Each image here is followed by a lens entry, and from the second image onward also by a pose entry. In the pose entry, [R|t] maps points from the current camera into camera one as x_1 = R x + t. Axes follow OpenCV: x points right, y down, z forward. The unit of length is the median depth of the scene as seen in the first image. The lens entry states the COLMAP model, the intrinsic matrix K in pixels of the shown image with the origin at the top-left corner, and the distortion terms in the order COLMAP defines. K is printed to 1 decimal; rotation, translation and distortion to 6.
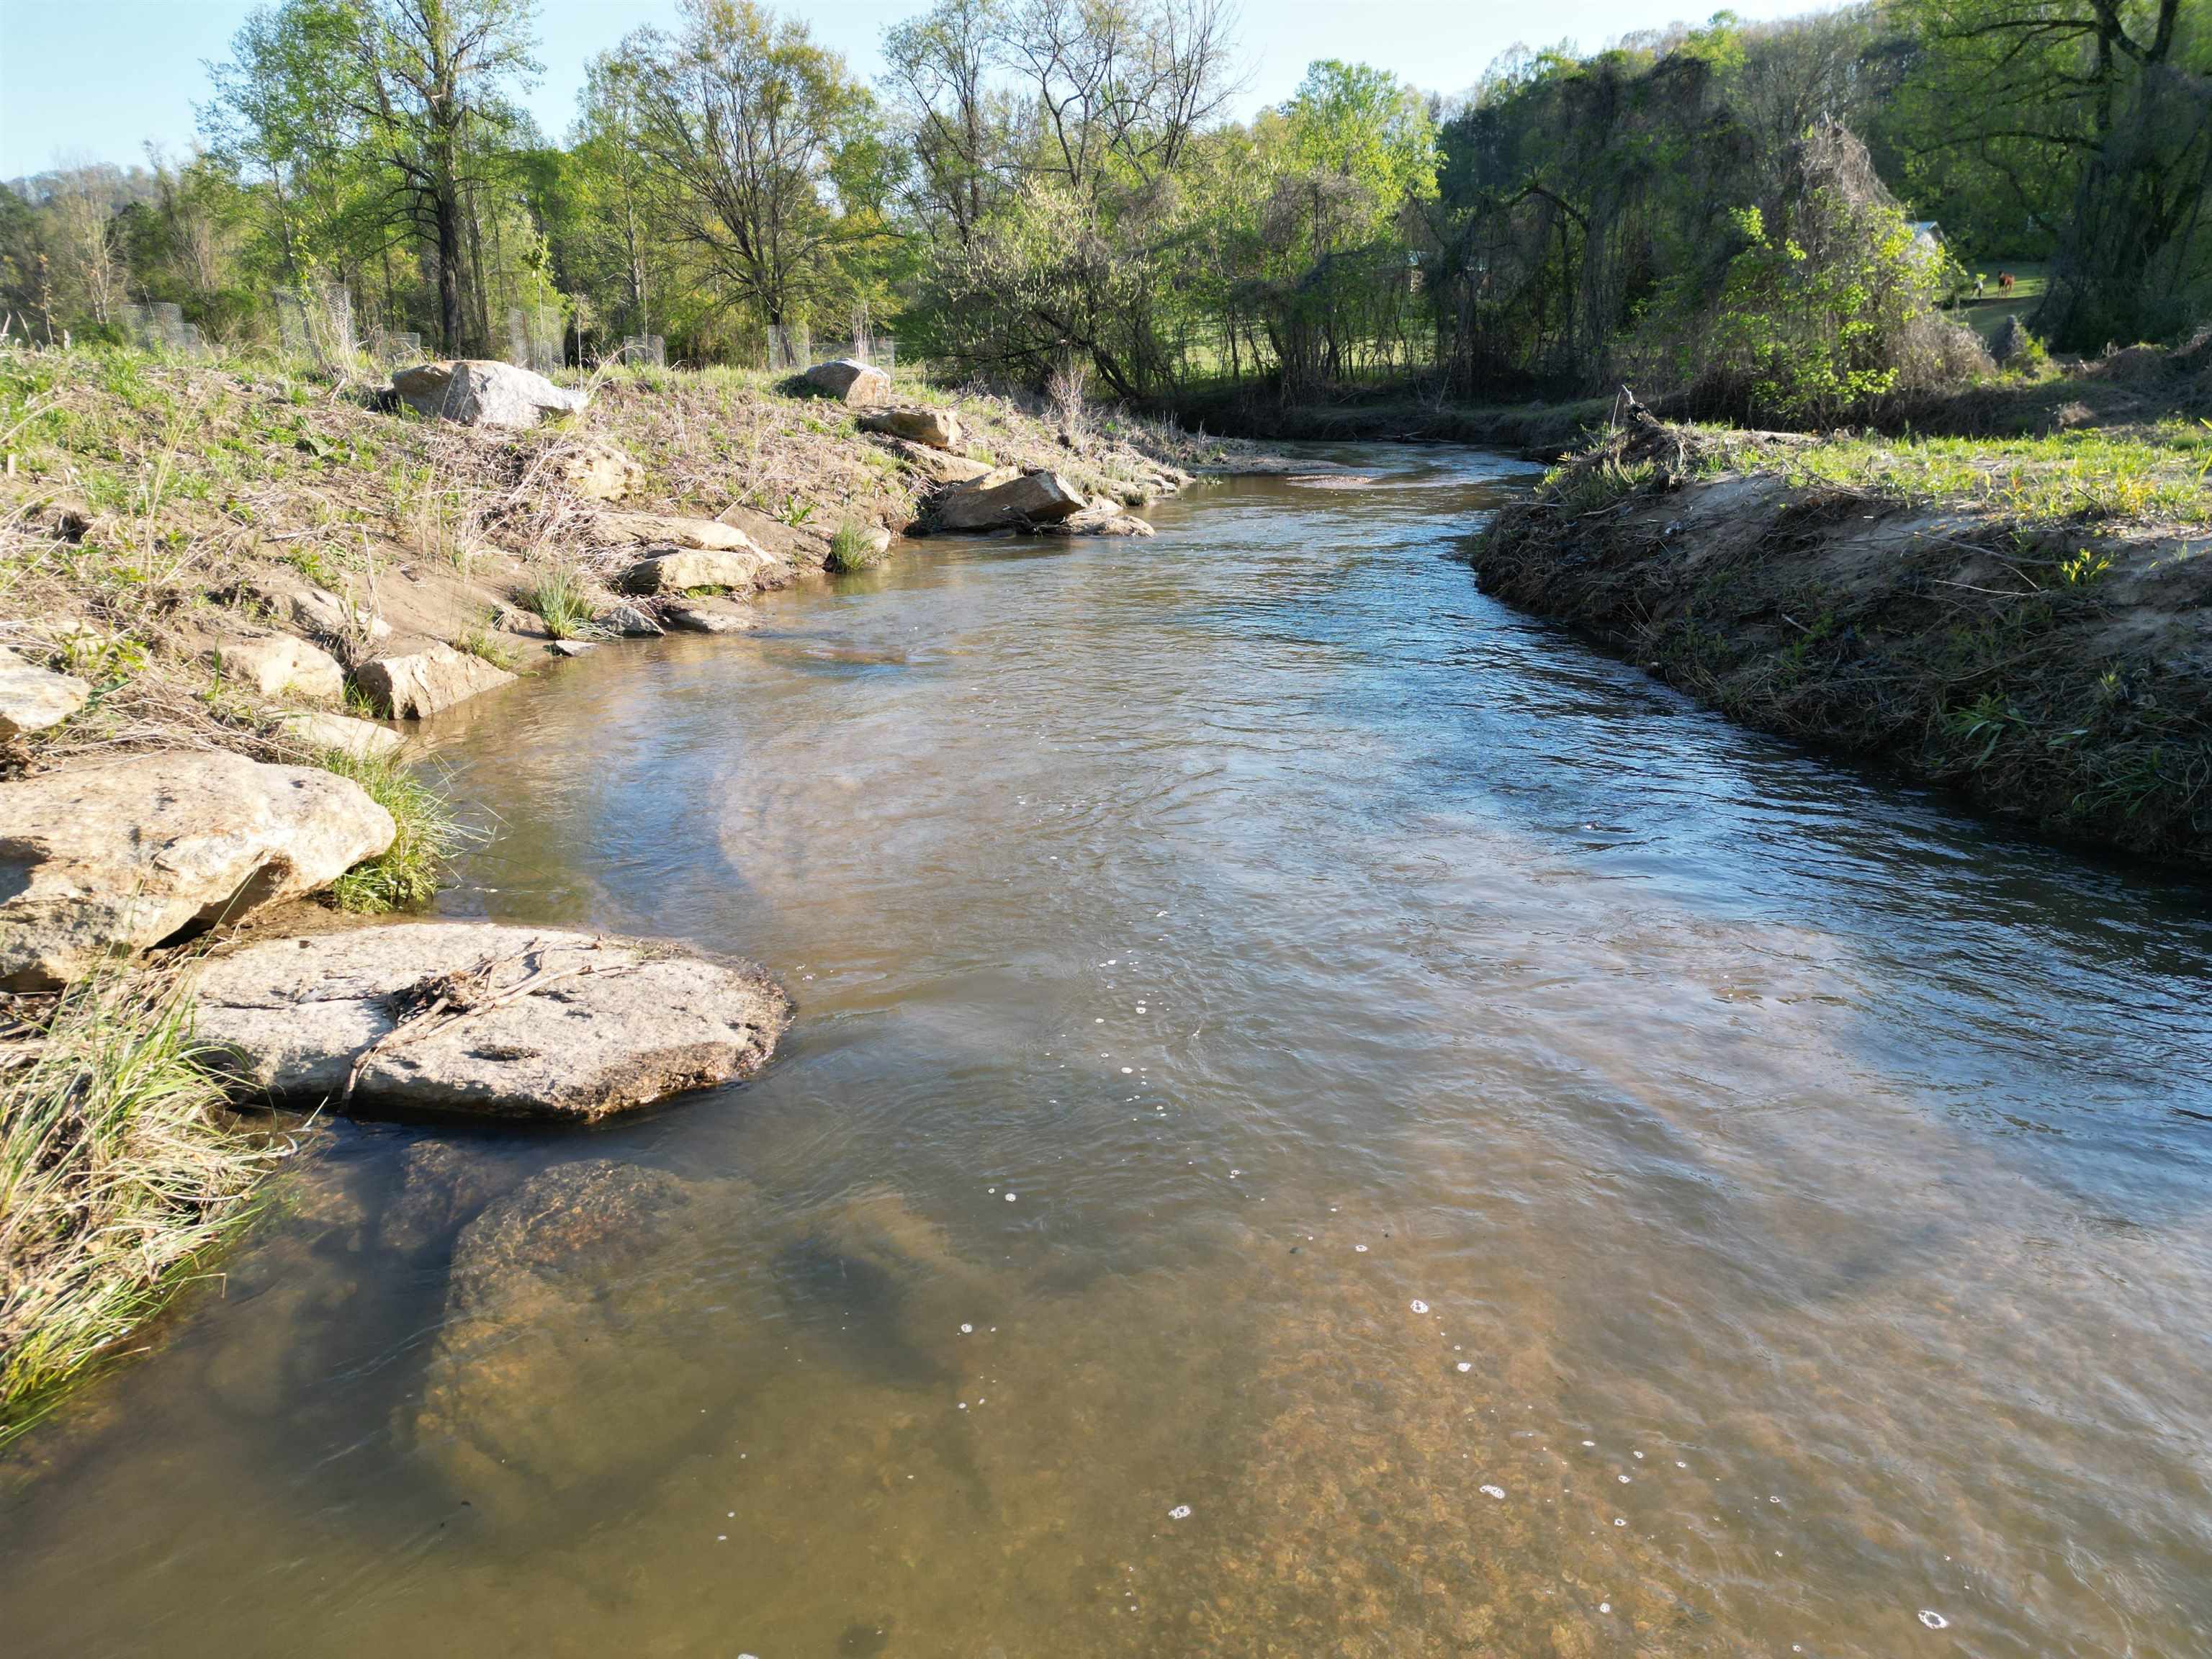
lens RADIAL K [[1564.8, 0, 1109.5], [0, 1564.8, 832.1], [0, 0, 1]] dist [0.065447, -0.050427]
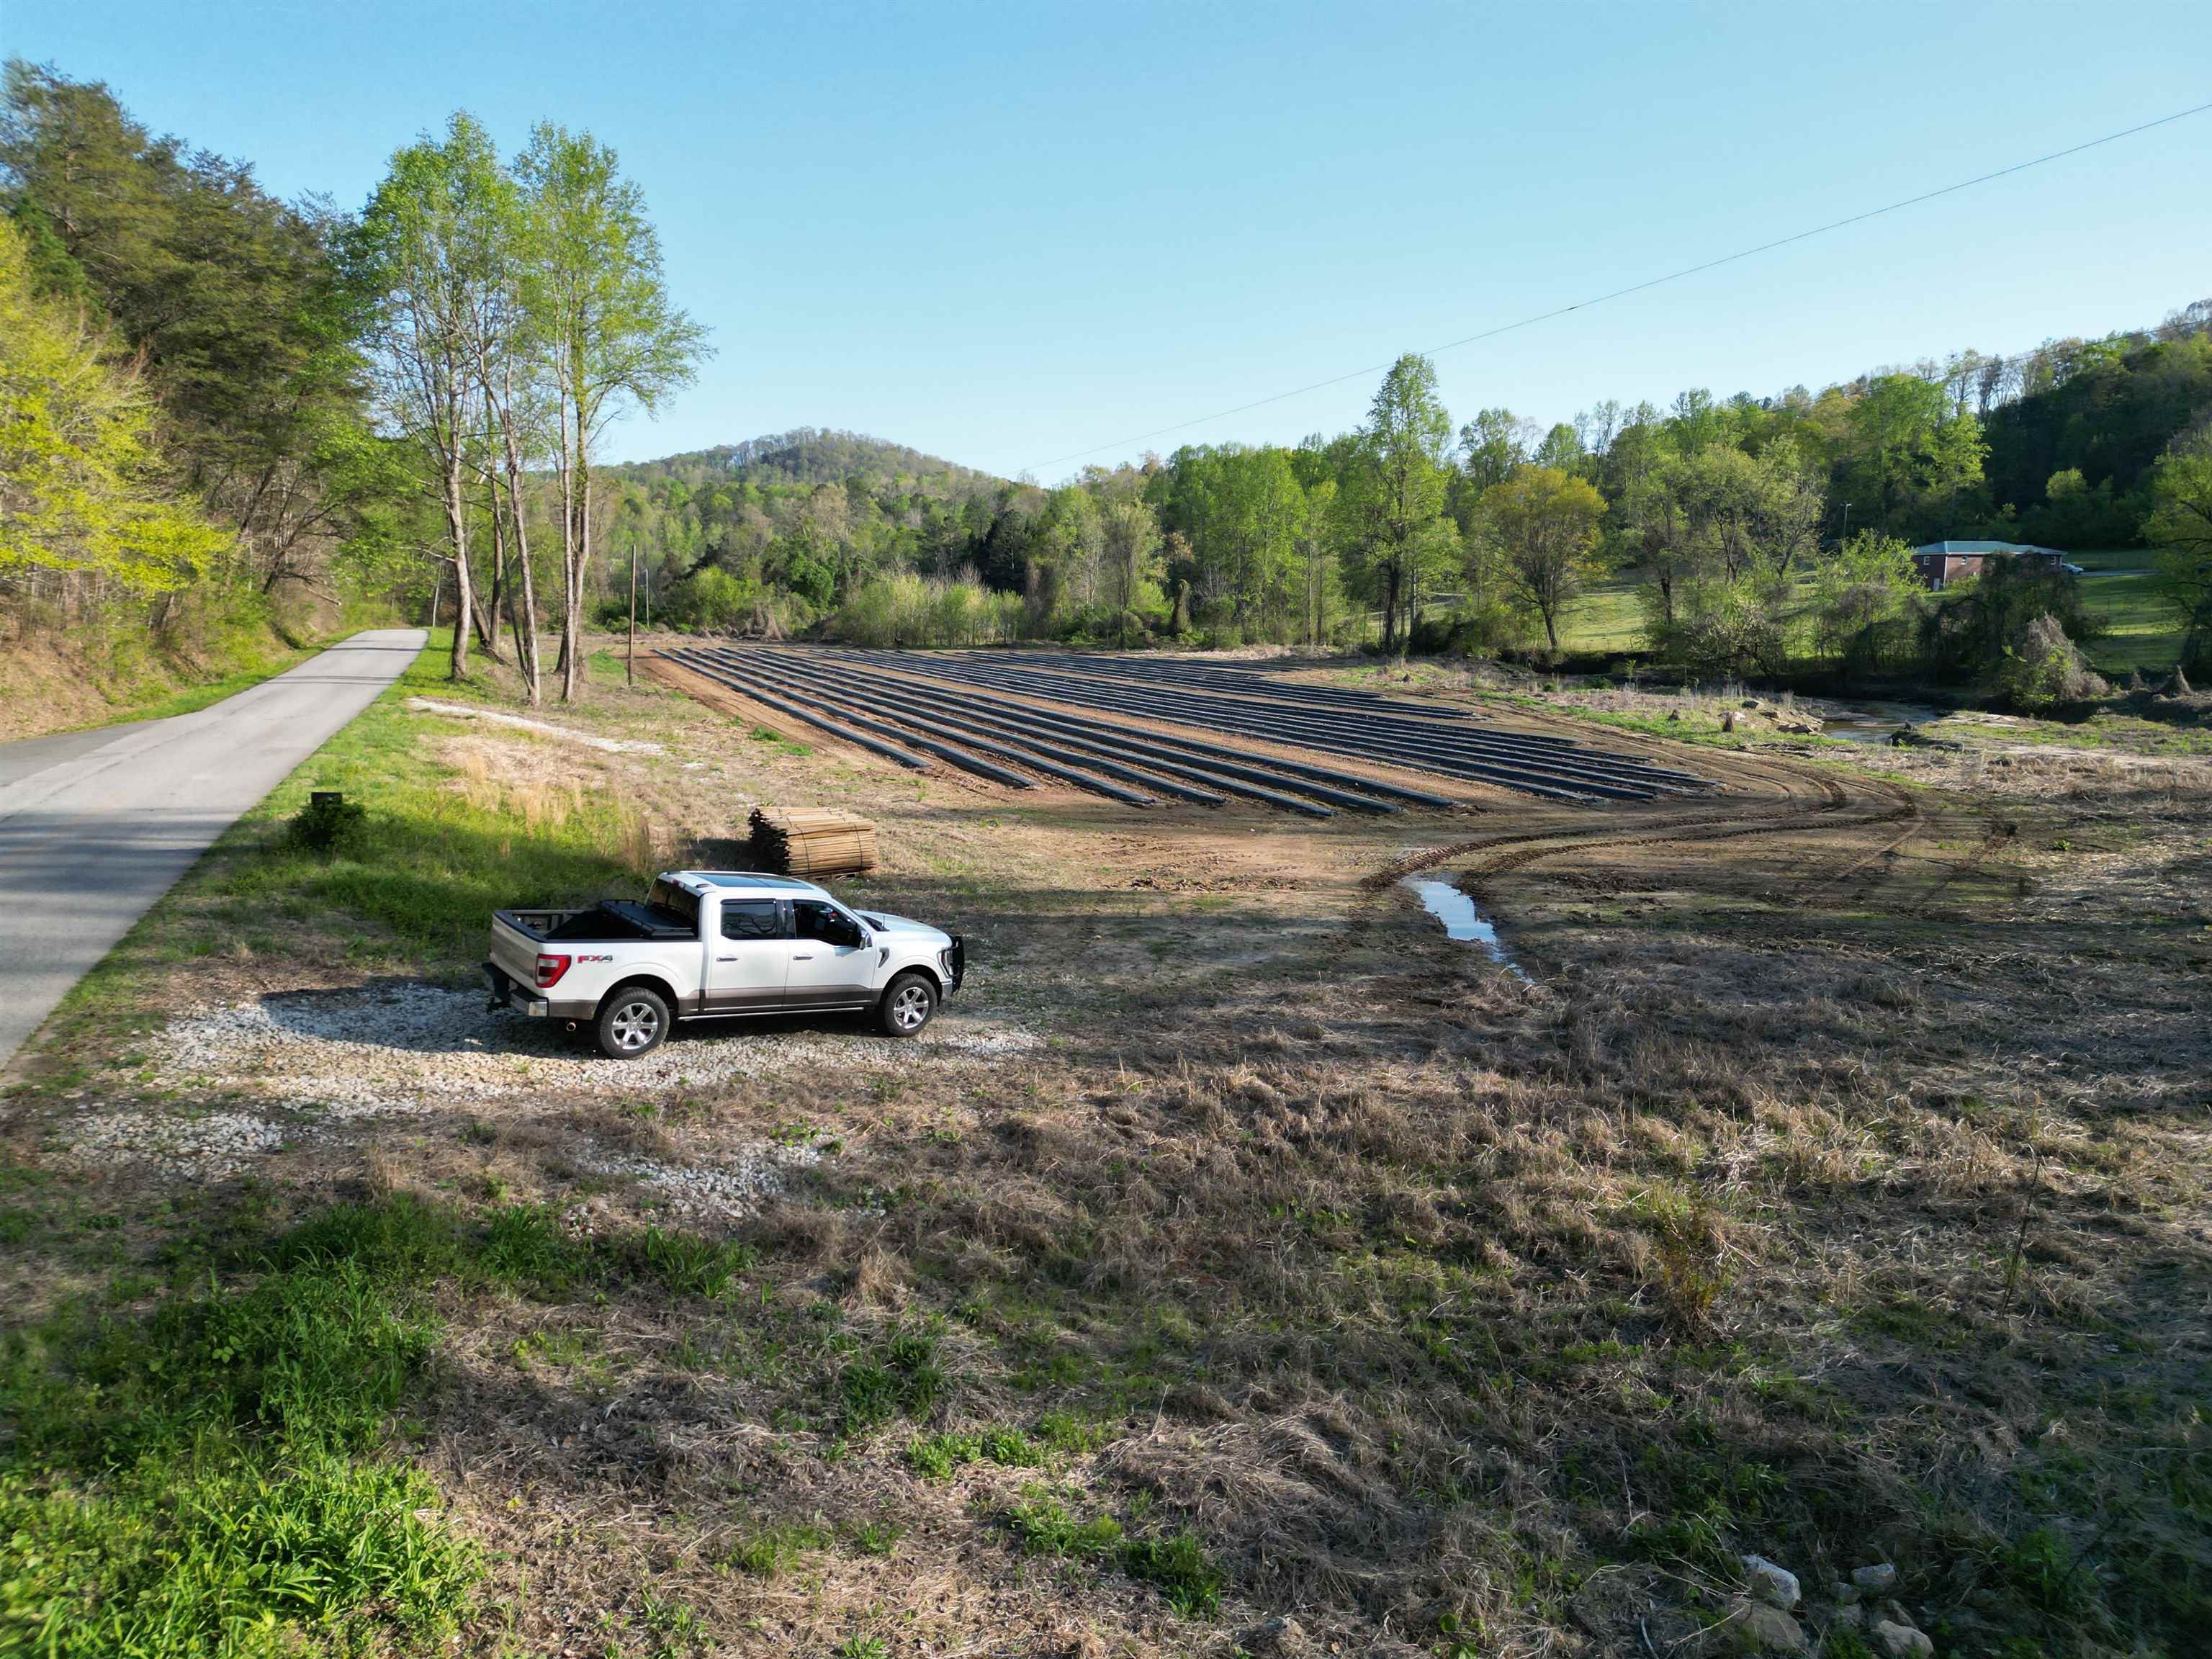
lens RADIAL K [[1564.8, 0, 1094.3], [0, 1564.8, 831.2], [0, 0, 1]] dist [0.065447, -0.050427]
pose [[0.947126, 0.043550, -0.317894, -0.131669], [-0.081720, 0.990815, -0.107739, 0.199264], [0.310282, 0.128021, 0.941985, -1.051502]]
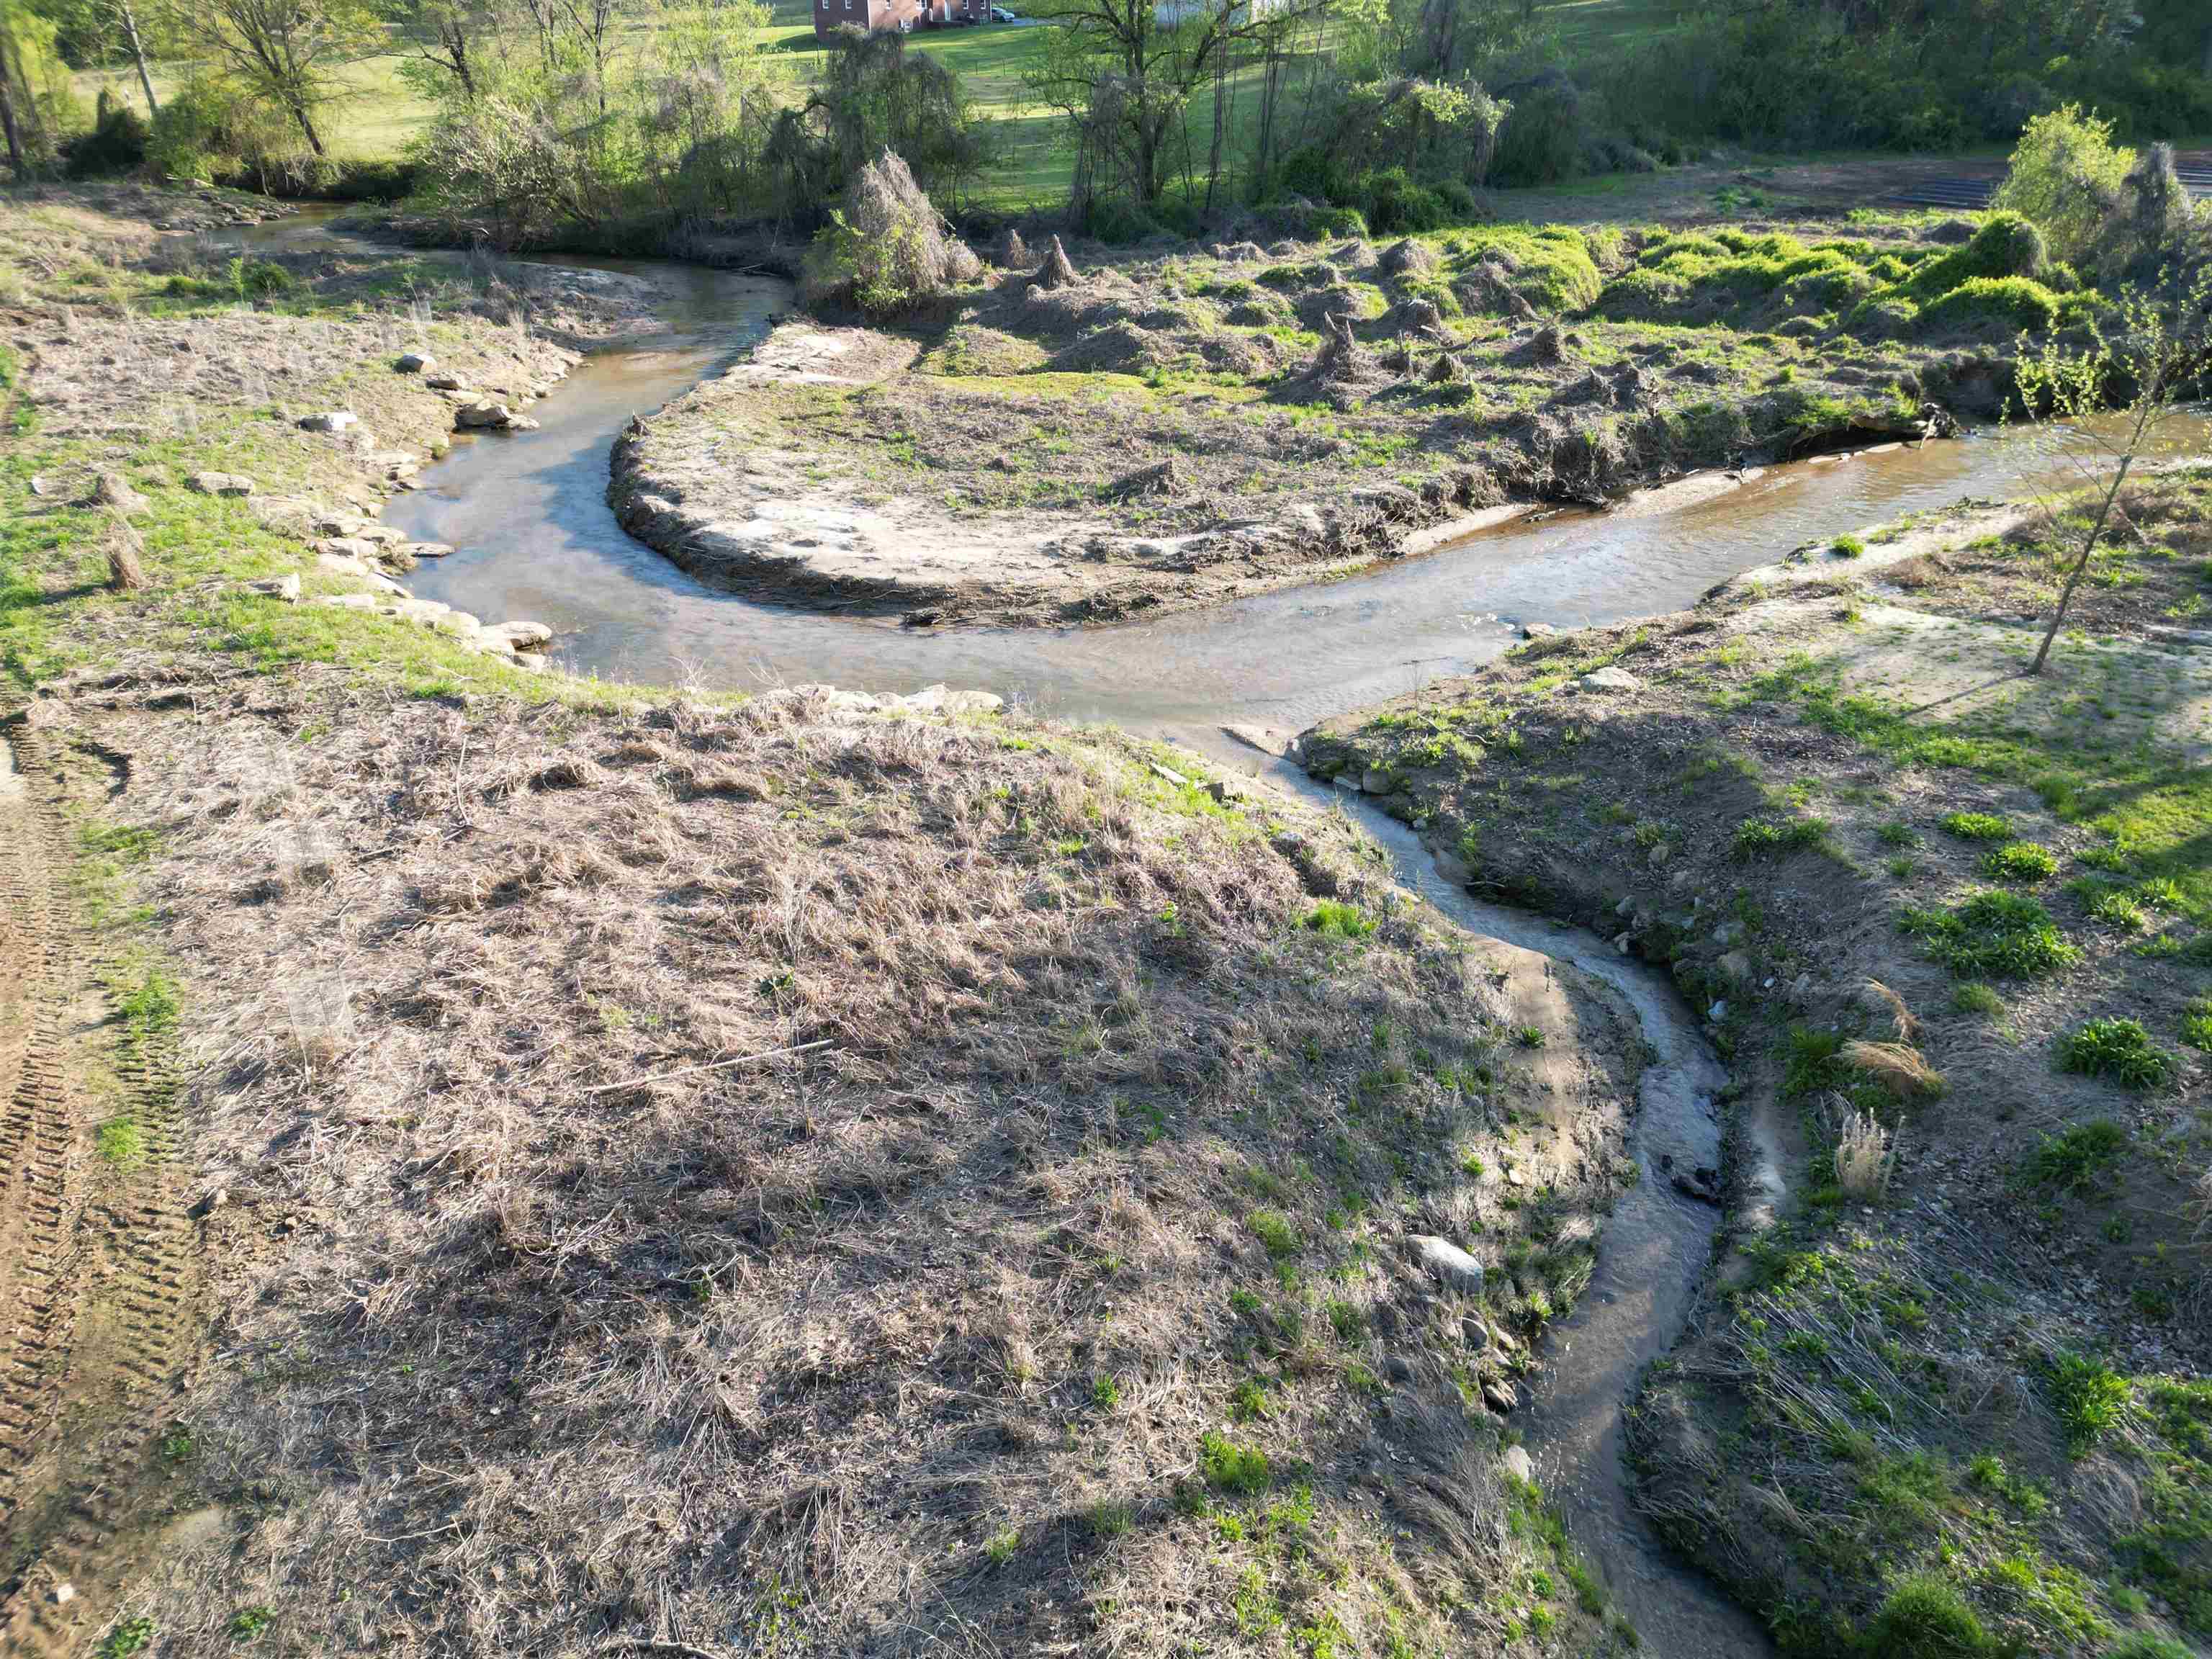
lens RADIAL K [[1564.8, 0, 1112.2], [0, 1564.8, 830.3], [0, 0, 1]] dist [0.065447, -0.050427]
pose [[0.968383, -0.118127, 0.219730, 0.073558], [0.070192, 0.974222, 0.214396, -0.000476], [-0.239391, -0.192194, 0.951711, -0.512756]]
